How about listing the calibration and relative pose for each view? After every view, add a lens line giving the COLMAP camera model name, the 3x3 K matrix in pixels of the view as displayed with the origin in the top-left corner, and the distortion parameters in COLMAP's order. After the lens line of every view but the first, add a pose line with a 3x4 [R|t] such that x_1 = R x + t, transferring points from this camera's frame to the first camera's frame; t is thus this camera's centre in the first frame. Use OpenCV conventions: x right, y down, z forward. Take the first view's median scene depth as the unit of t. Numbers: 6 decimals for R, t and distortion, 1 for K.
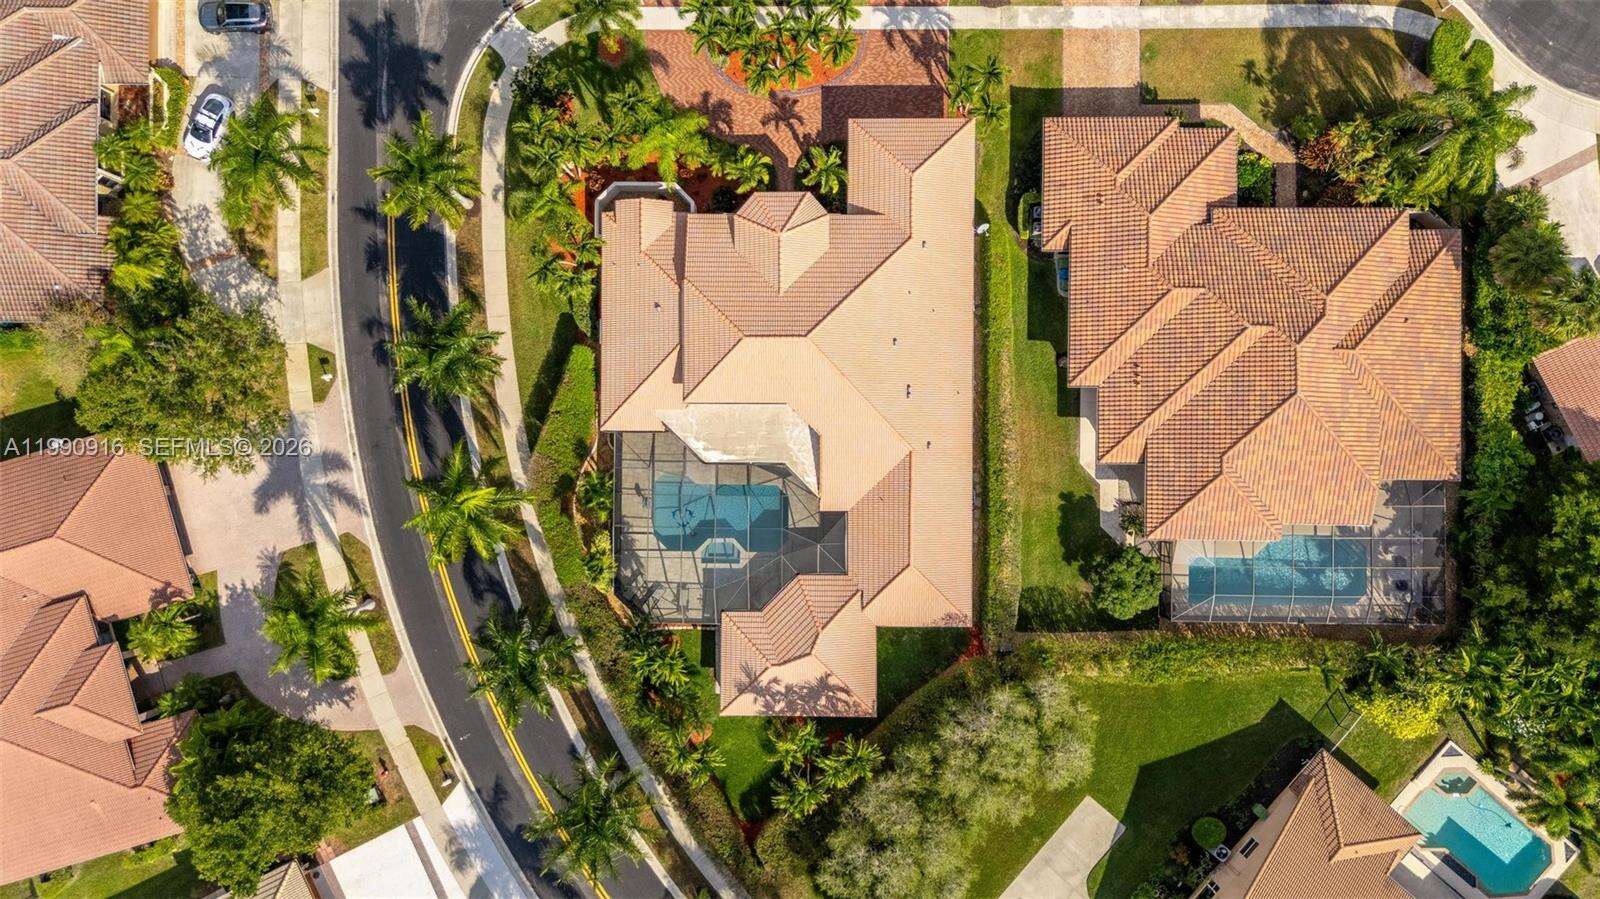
lens RADIAL K [[1149.0, 0, 799.7], [0, 1149.0, 447.9], [0, 0, 1]] dist [0.073202, -0.017824]
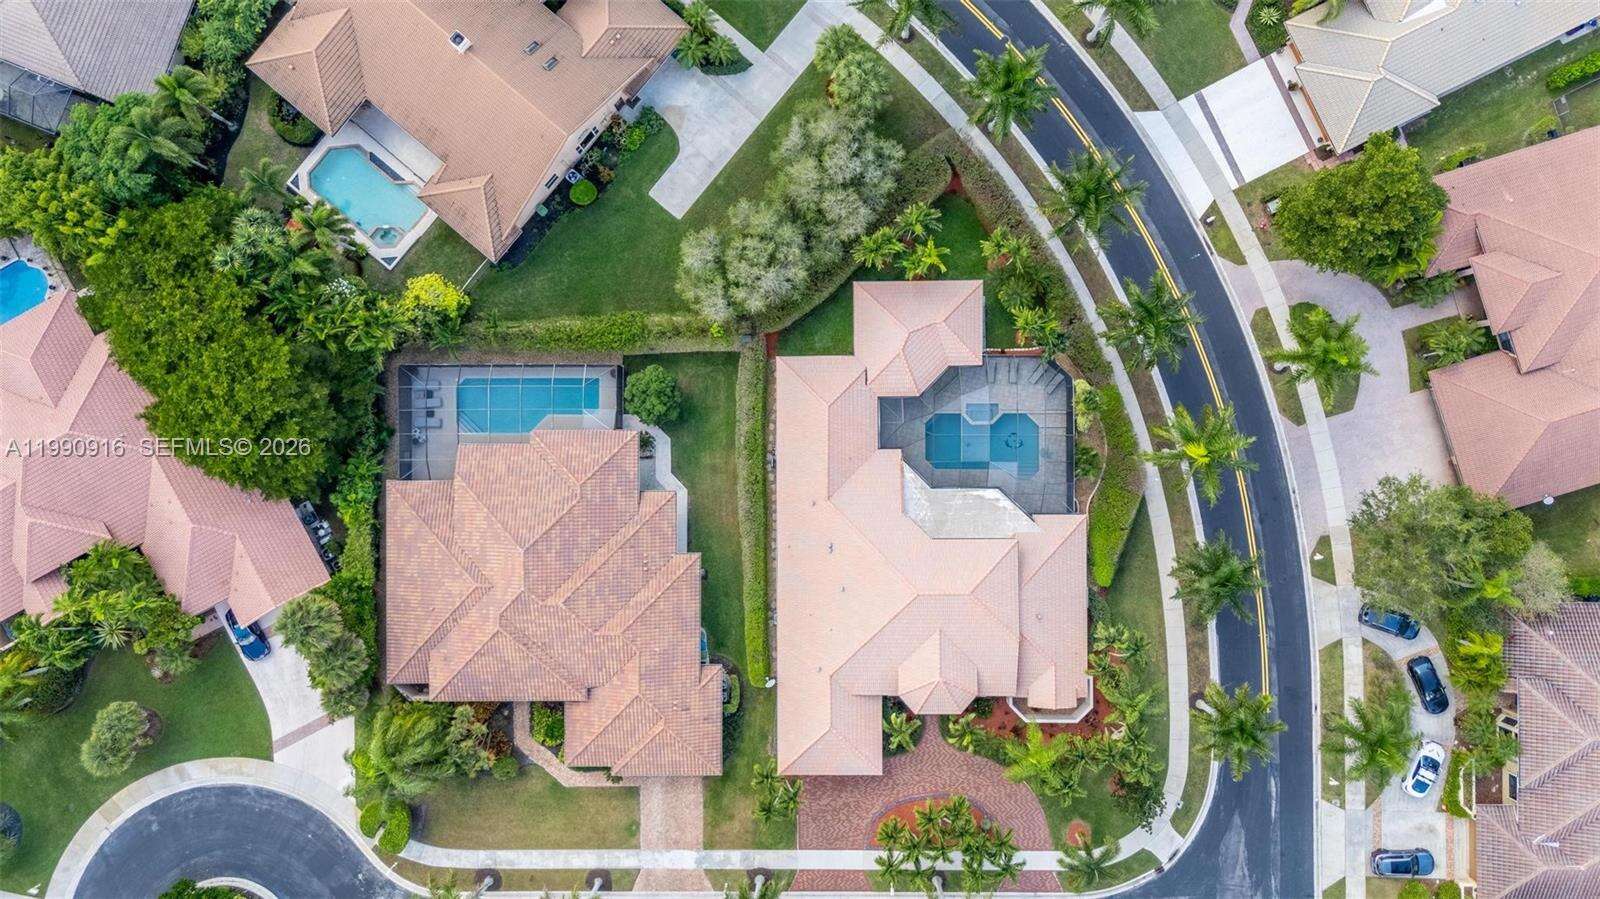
lens RADIAL K [[1149.0, 0, 799.6], [0, 1149.0, 443.6], [0, 0, 1]] dist [0.073202, -0.017824]
pose [[-0.999462, 0.010605, 0.031051, 0.087539], [-0.010284, -0.999892, 0.010457, 0.049738], [0.031159, 0.010132, 0.999463, -0.213911]]
